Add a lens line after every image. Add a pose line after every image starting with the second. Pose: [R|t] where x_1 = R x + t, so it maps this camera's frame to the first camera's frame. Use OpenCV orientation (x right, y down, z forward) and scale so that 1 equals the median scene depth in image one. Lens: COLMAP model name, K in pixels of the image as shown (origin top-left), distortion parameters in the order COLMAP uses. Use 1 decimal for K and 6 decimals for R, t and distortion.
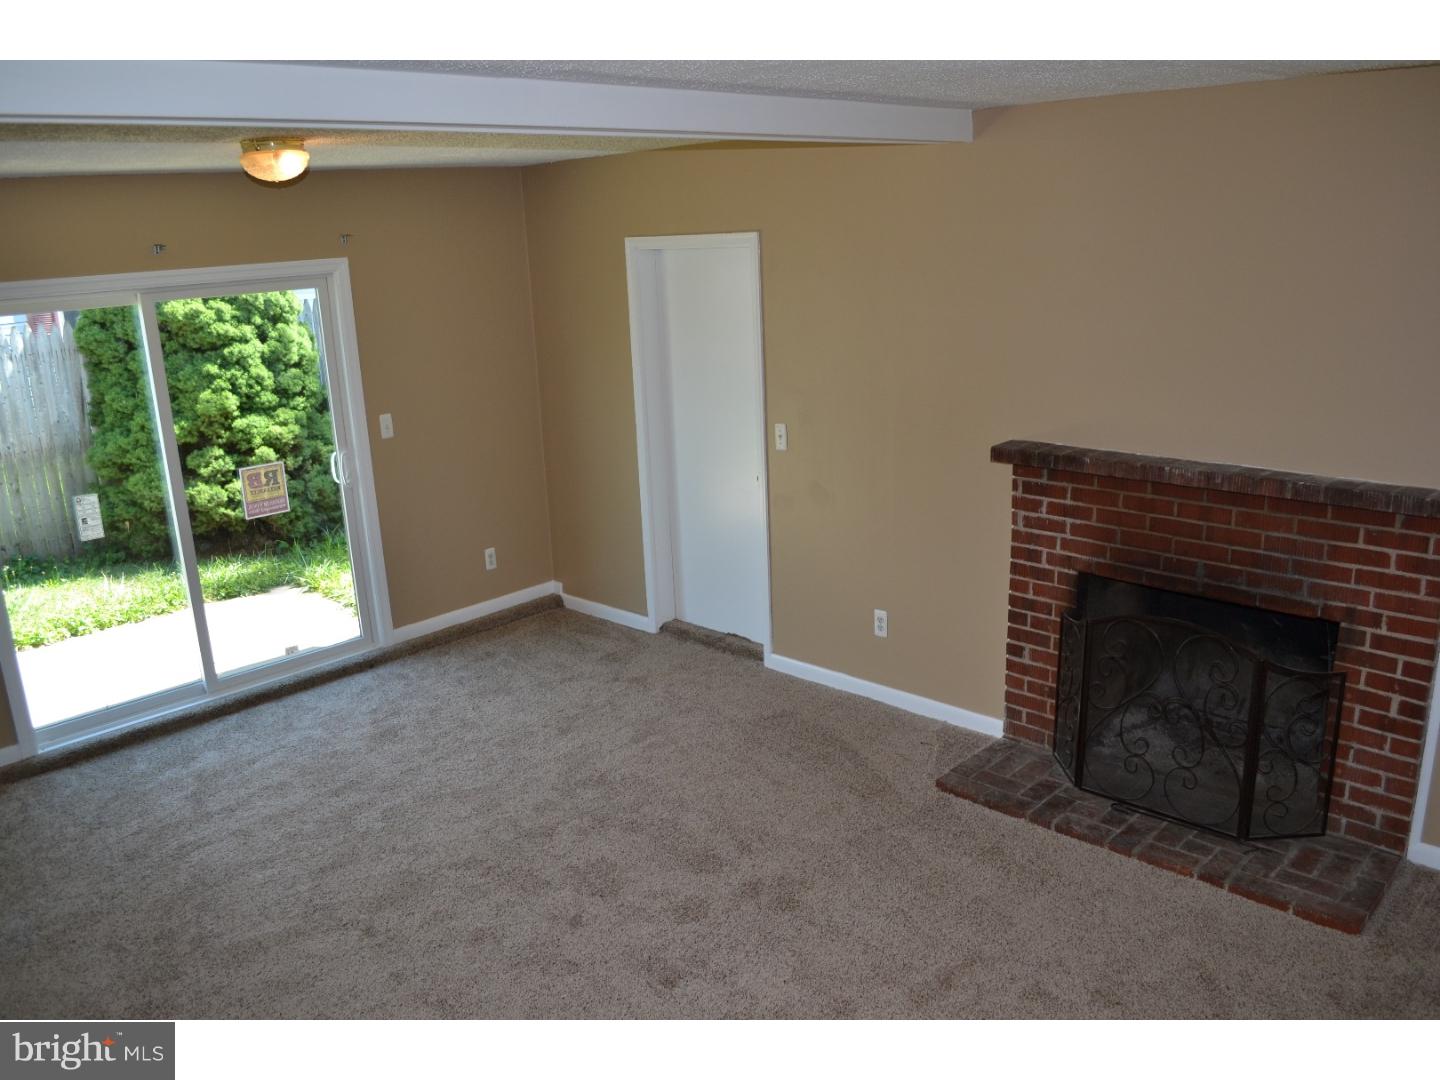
lens RADIAL K [[1165.9, 0, 720.0], [0, 1165.9, 540.0], [0, 0, 1]] dist [-0.073049, 0.000958]
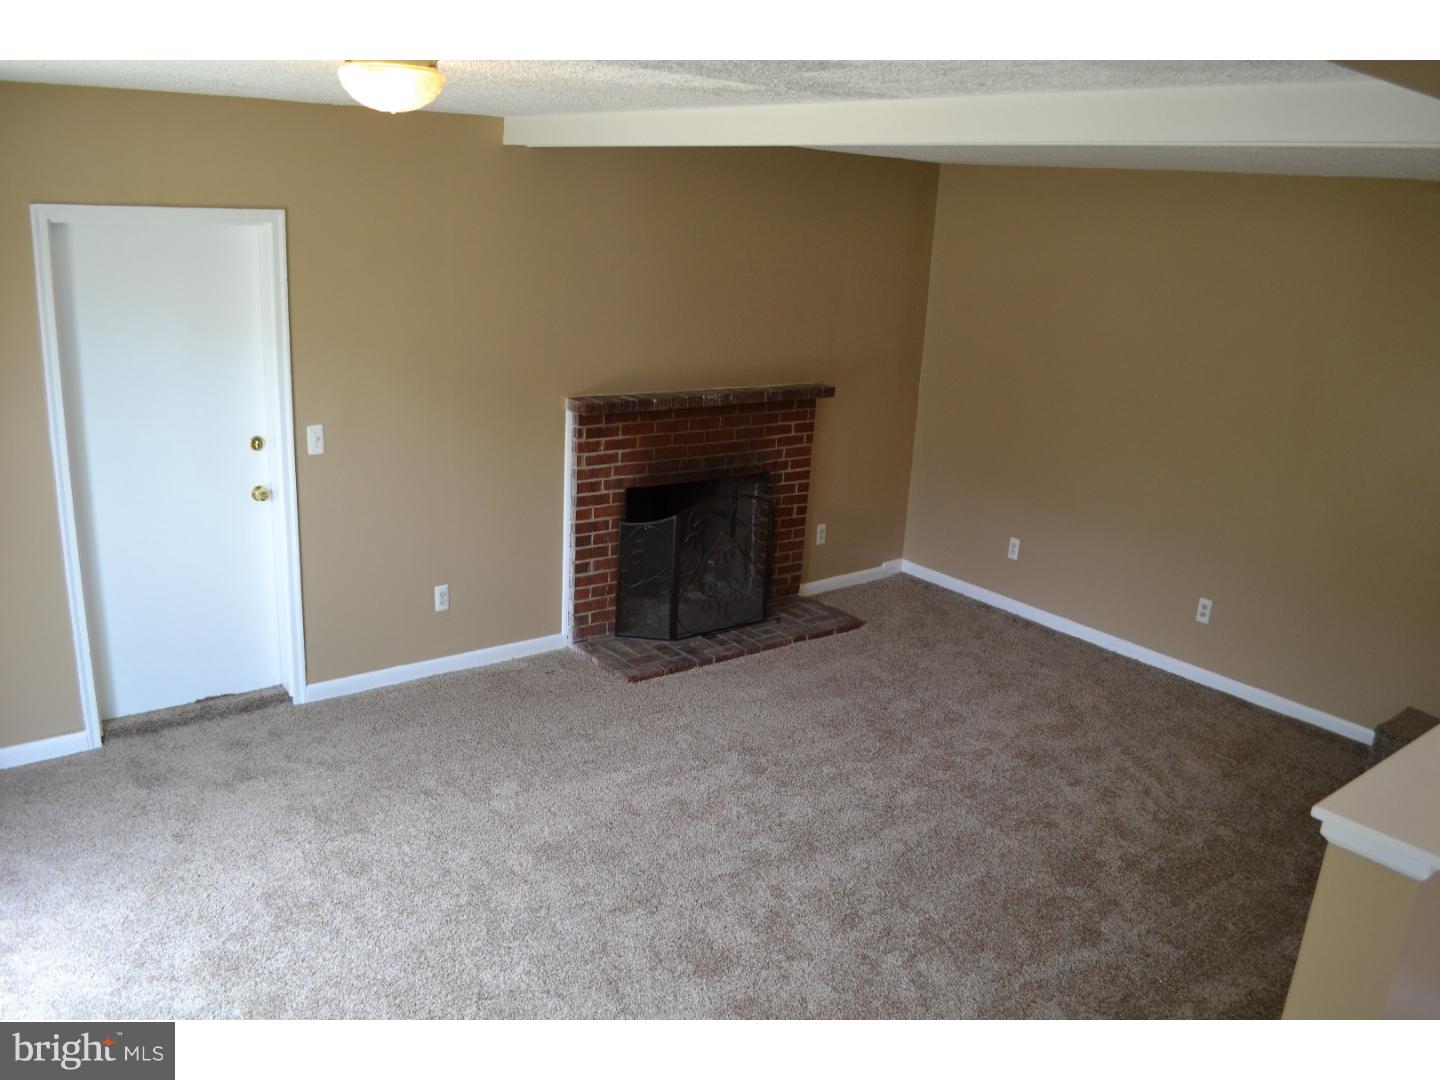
lens RADIAL K [[1165.9, 0, 720.0], [0, 1165.9, 540.0], [0, 0, 1]] dist [-0.073049, 0.000958]
pose [[0.122339, -0.226959, 0.966190, -0.957310], [0.197791, 0.959550, 0.200355, -0.158971], [-0.972580, 0.166592, 0.162281, 0.683691]]
